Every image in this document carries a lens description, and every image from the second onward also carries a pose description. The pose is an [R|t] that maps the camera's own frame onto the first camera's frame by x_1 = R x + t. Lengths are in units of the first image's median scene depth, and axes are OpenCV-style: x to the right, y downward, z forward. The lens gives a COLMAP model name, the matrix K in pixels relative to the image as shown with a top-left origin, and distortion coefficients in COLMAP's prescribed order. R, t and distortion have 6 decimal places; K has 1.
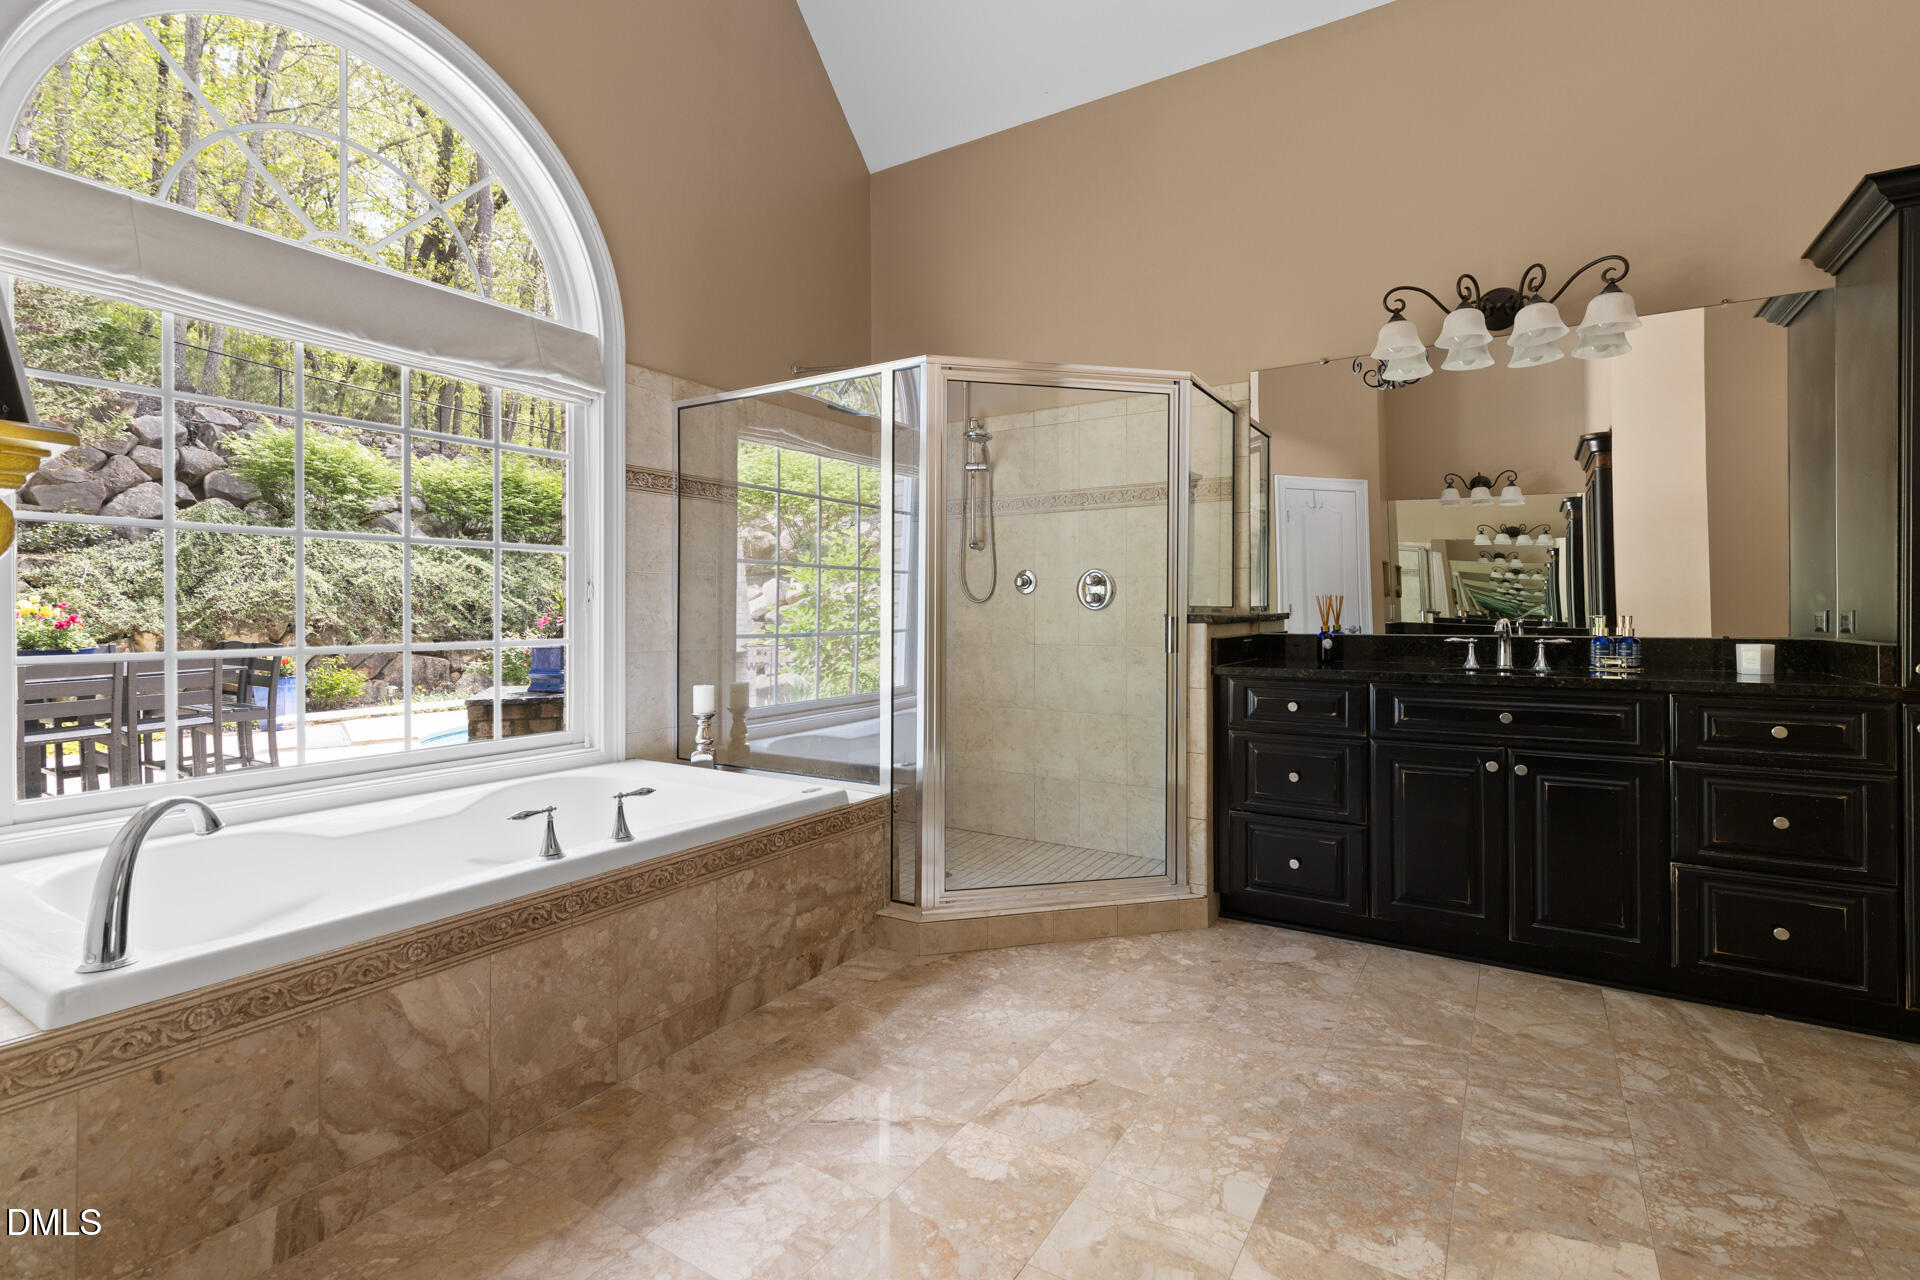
lens RADIAL K [[889.5, 0, 961.1], [0, 889.5, 604.6], [0, 0, 1]] dist [0.008553, -0.000699]
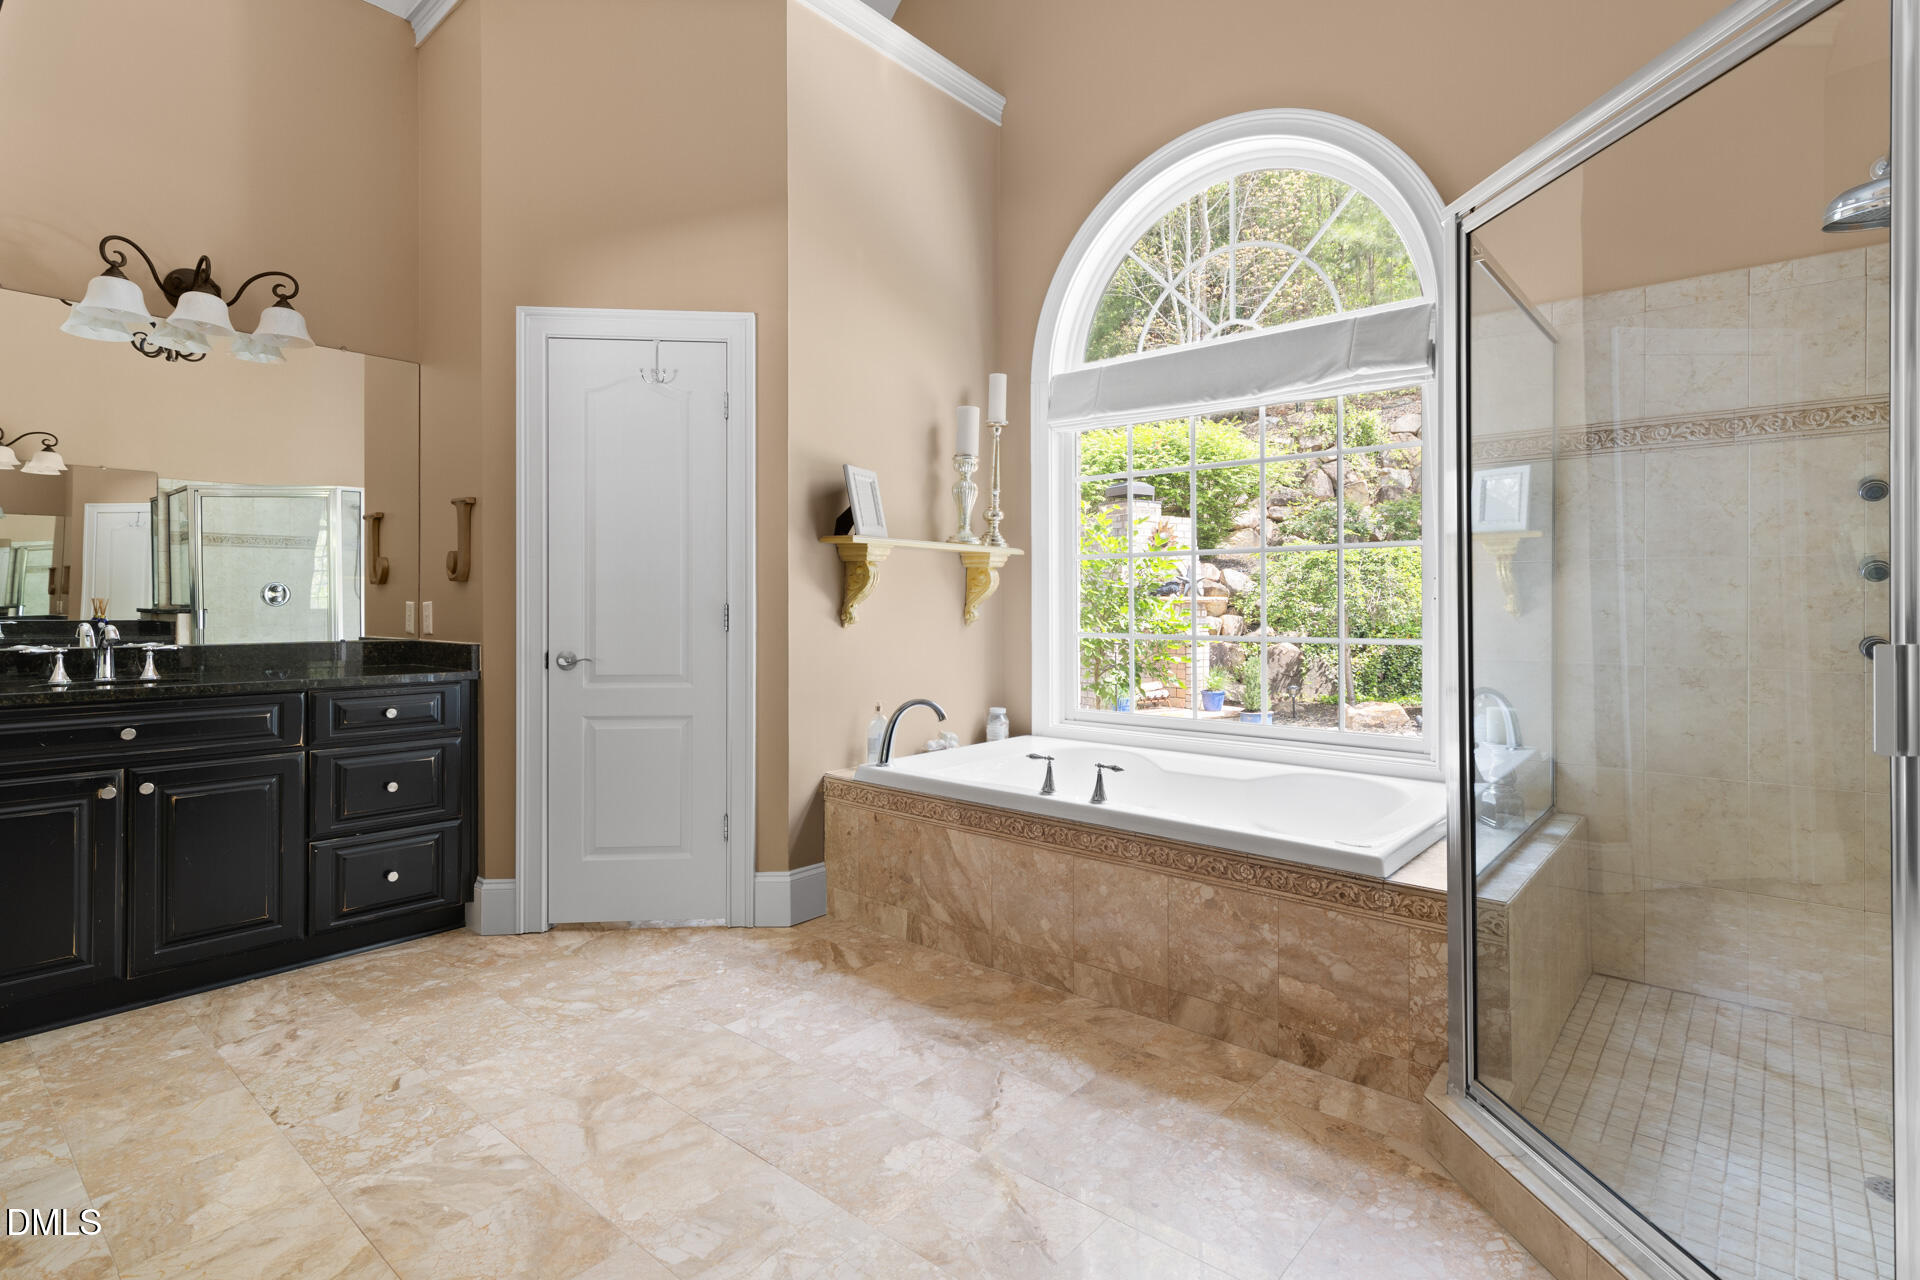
lens RADIAL K [[944.7, 0, 965.9], [0, 944.7, 592.8], [0, 0, 1]] dist [0.014330, -0.009340]
pose [[-0.148798, -0.006865, -0.988844, 0.886407], [0.008423, 0.999931, -0.008209, -0.008095], [0.988832, -0.009551, -0.148730, 0.997440]]
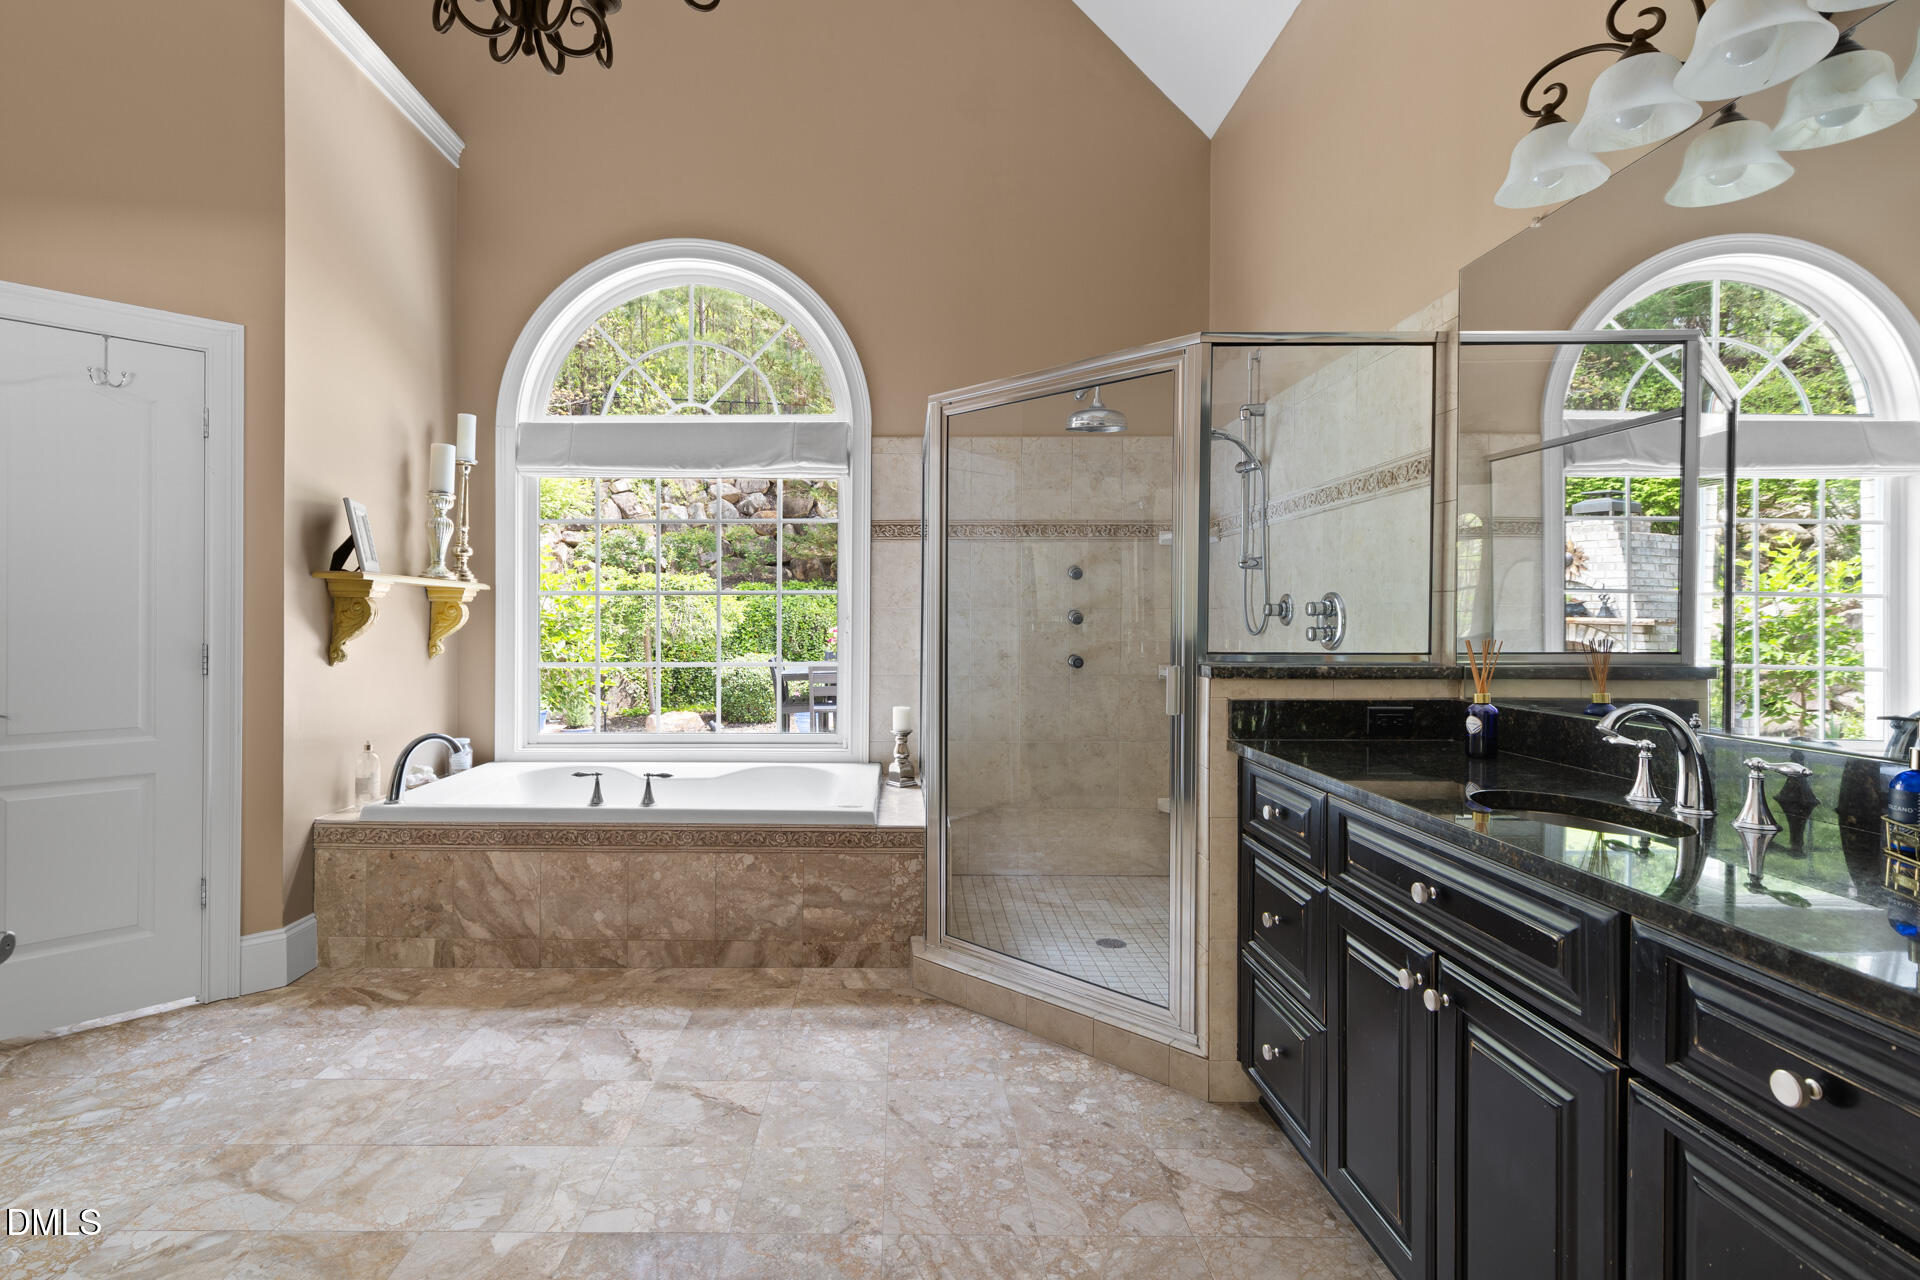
lens RADIAL K [[936.1, 0, 884.0], [0, 936.1, 612.9], [0, 0, 1]] dist [0.009319, -0.000440]
pose [[0.514346, -0.002309, -0.857580, 1.103779], [0.004386, 0.999990, -0.000062, -0.046071], [0.857572, -0.003729, 0.514351, 0.538281]]
